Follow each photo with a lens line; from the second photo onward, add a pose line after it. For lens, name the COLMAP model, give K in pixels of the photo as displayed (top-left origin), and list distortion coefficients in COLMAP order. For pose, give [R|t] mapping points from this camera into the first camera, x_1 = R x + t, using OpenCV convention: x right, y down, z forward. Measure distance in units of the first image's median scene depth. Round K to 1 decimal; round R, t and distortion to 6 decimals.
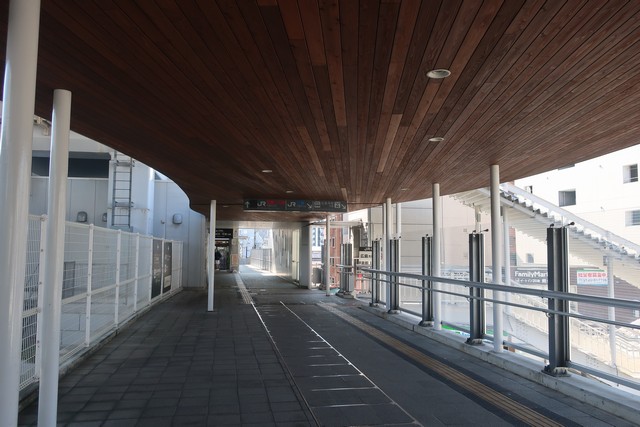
lens RADIAL K [[502.6, 0, 320.0], [0, 502.6, 213.5], [0, 0, 1]] dist [-0.005864, 0.001500]
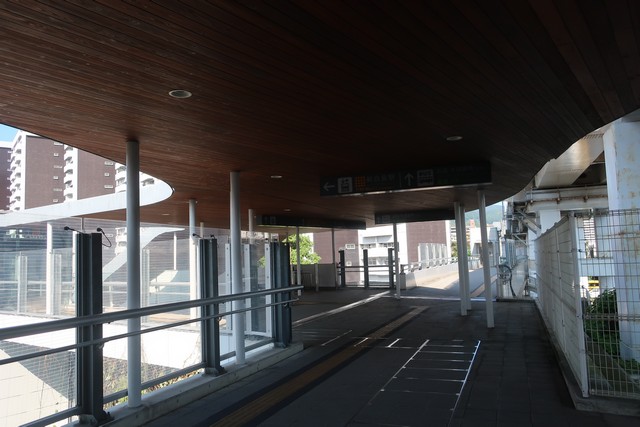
lens RADIAL K [[502.6, 0, 320.0], [0, 502.6, 213.5], [0, 0, 1]] dist [-0.005864, 0.001500]
pose [[-0.843696, 0.080200, 0.530796, -0.281827], [-0.000225, 0.988724, -0.149749, 0.122103], [-0.536821, -0.126462, -0.834165, 1.585438]]
